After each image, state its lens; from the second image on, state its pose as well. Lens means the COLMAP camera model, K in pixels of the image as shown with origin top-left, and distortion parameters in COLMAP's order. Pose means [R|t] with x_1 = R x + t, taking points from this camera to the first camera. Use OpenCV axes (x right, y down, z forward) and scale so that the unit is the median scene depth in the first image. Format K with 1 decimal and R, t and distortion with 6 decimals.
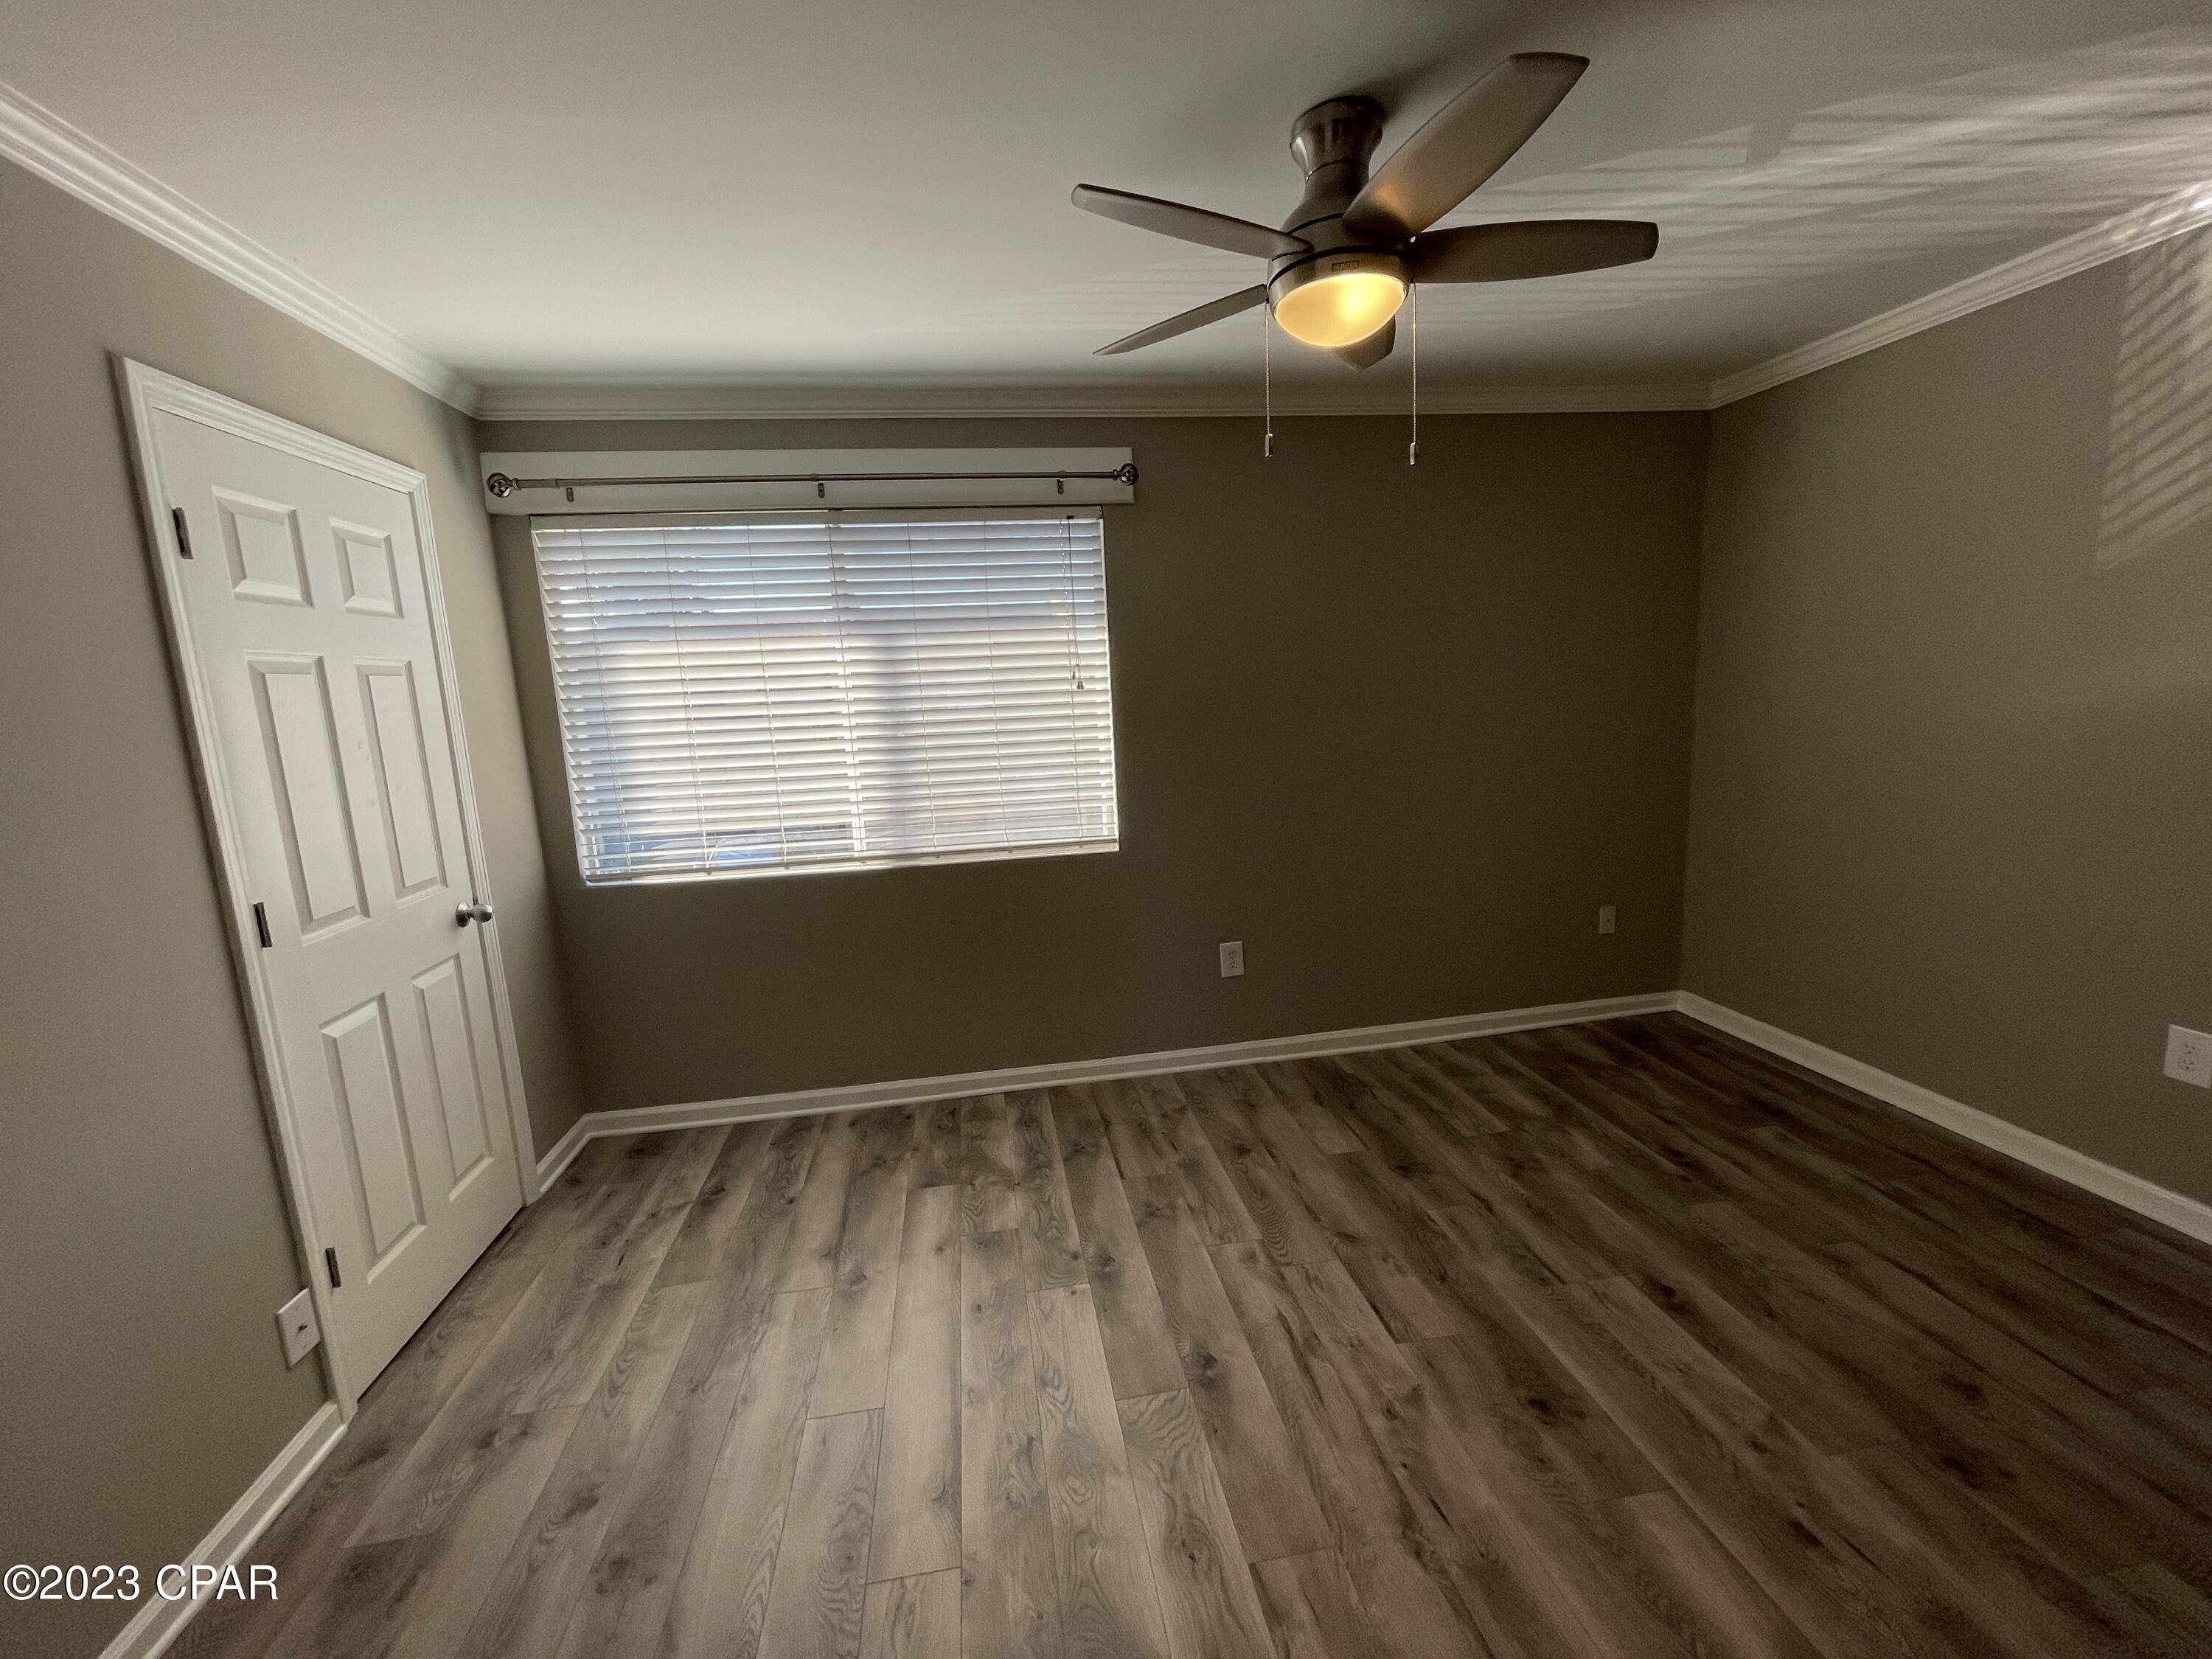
lens RADIAL K [[896.9, 0, 1101.3], [0, 896.9, 825.2], [0, 0, 1]] dist [-0.002432, 0.001081]
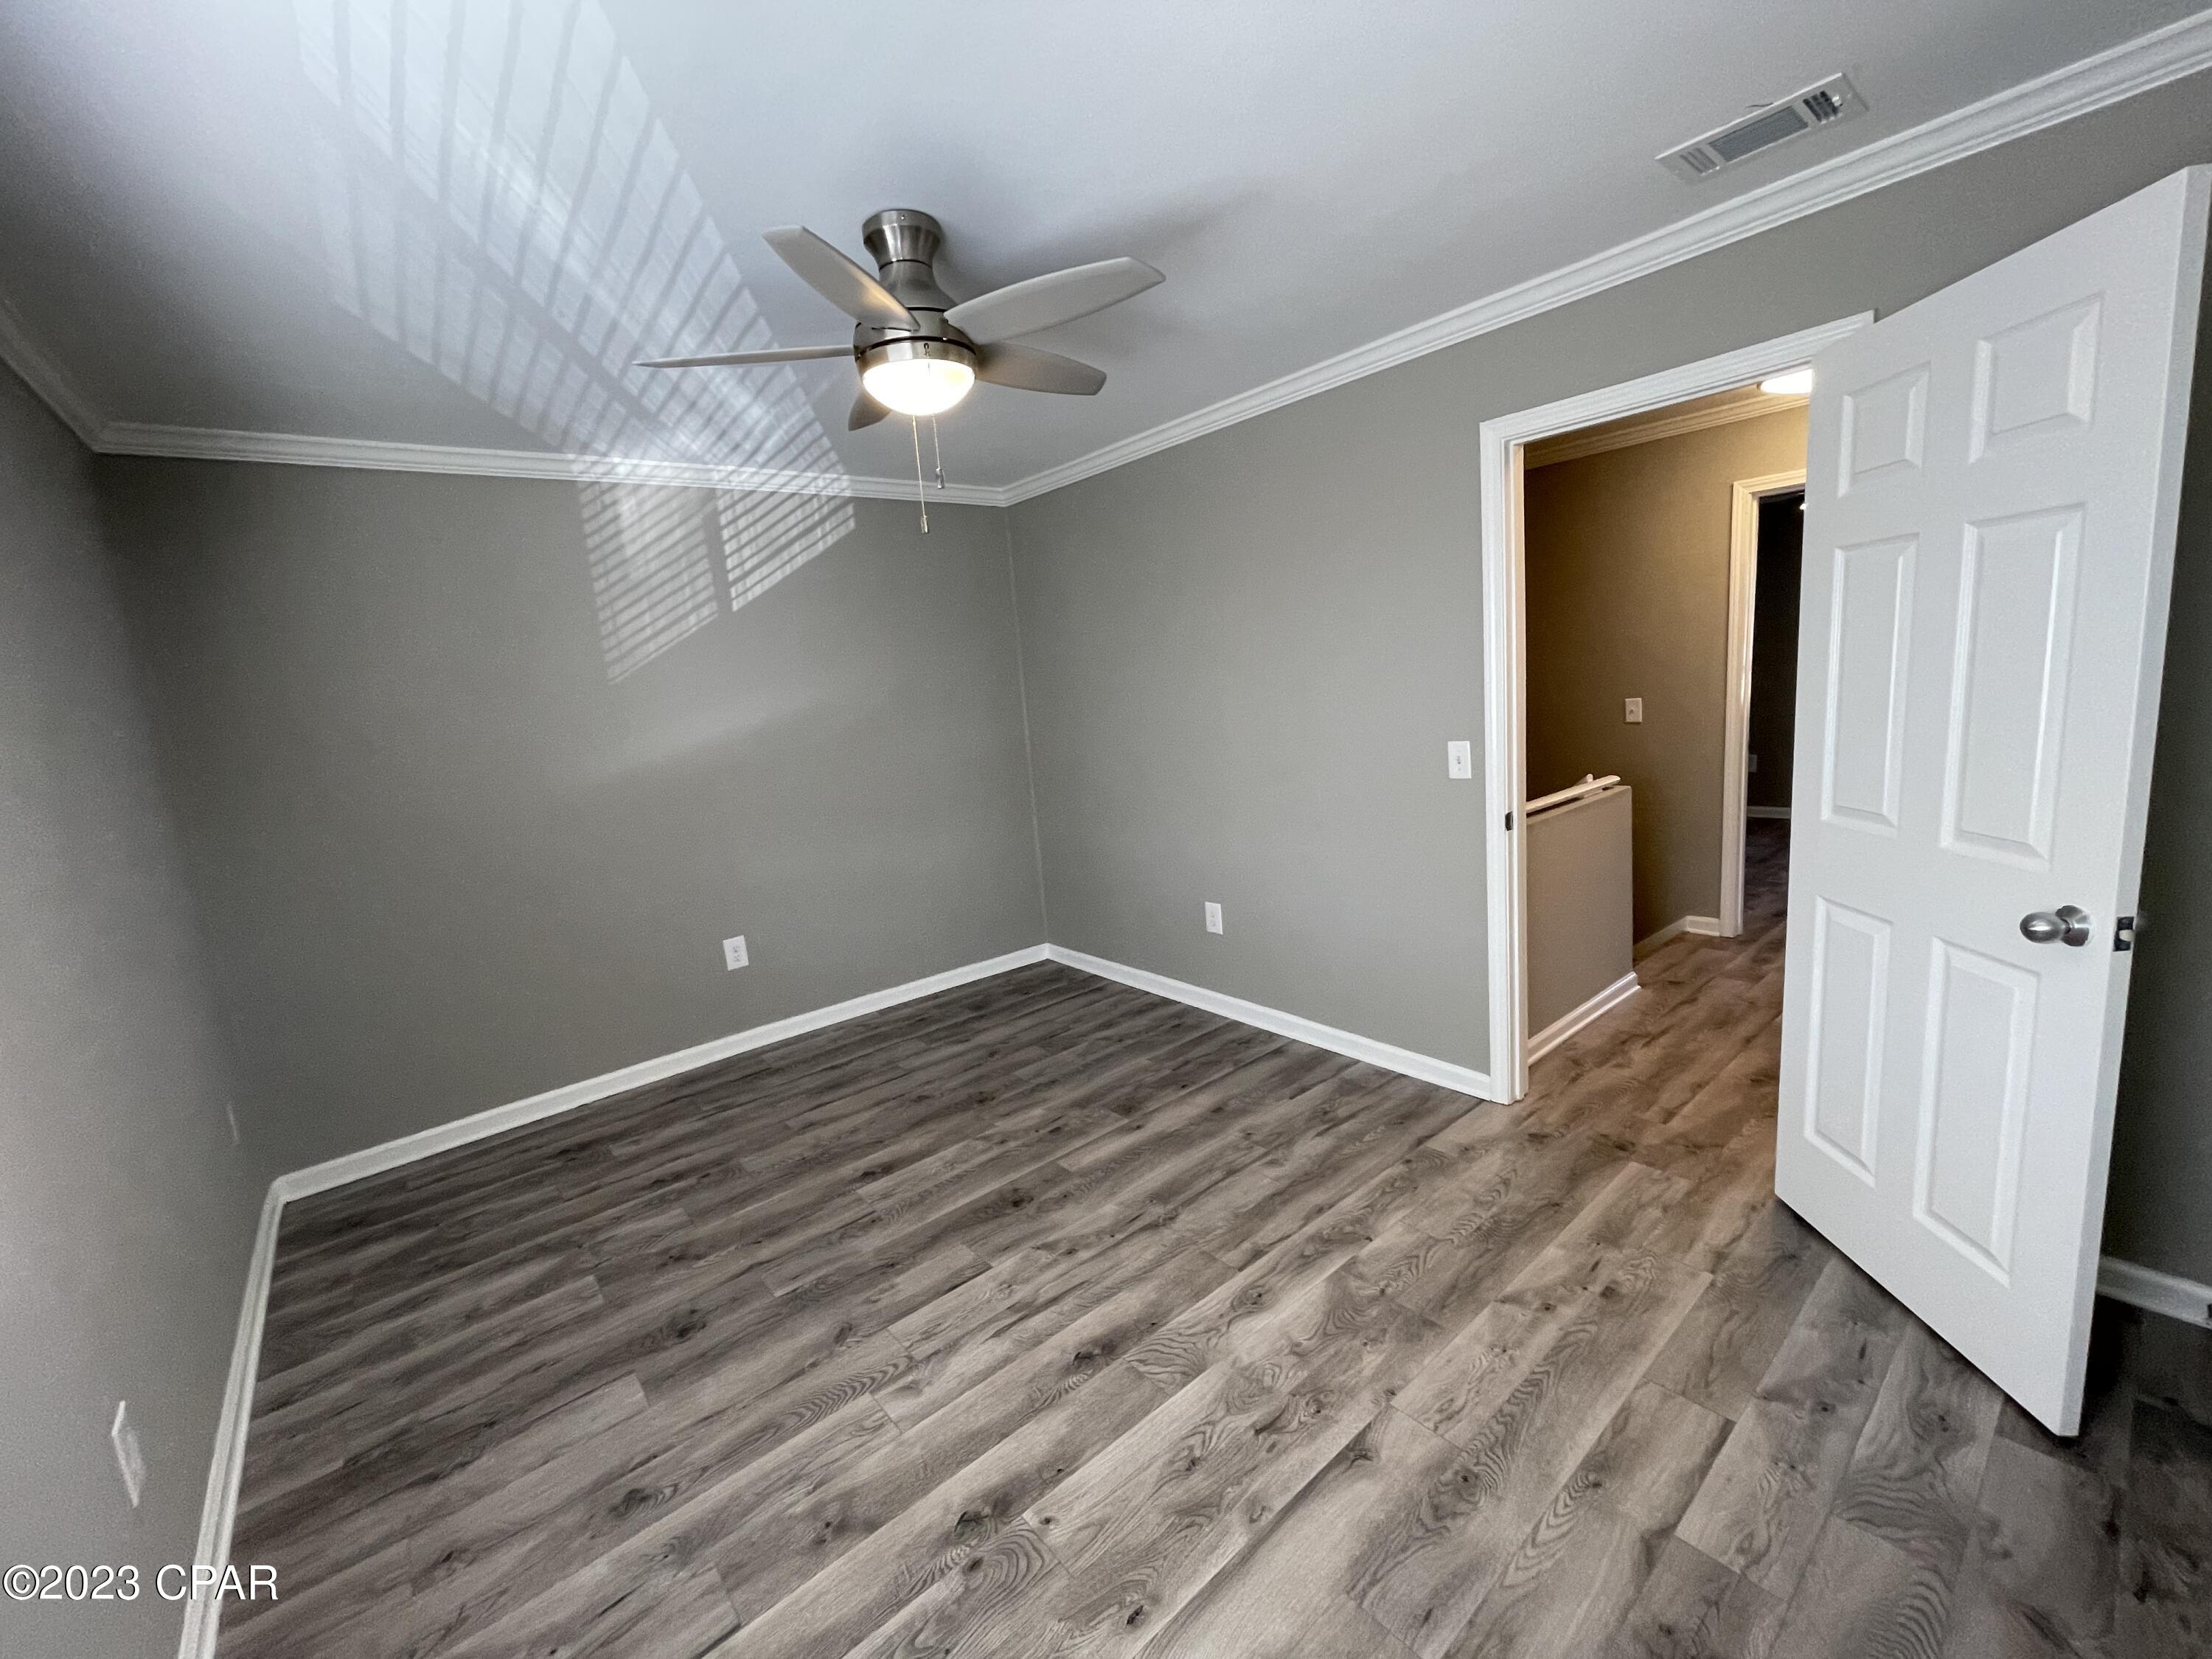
lens RADIAL K [[896.9, 0, 1101.3], [0, 896.9, 825.2], [0, 0, 1]] dist [-0.002432, 0.001081]
pose [[-0.503946, -0.046939, 0.862459, -0.671873], [0.245127, 0.949694, 0.194918, -0.151947], [-0.828222, 0.309640, -0.467089, 1.156598]]
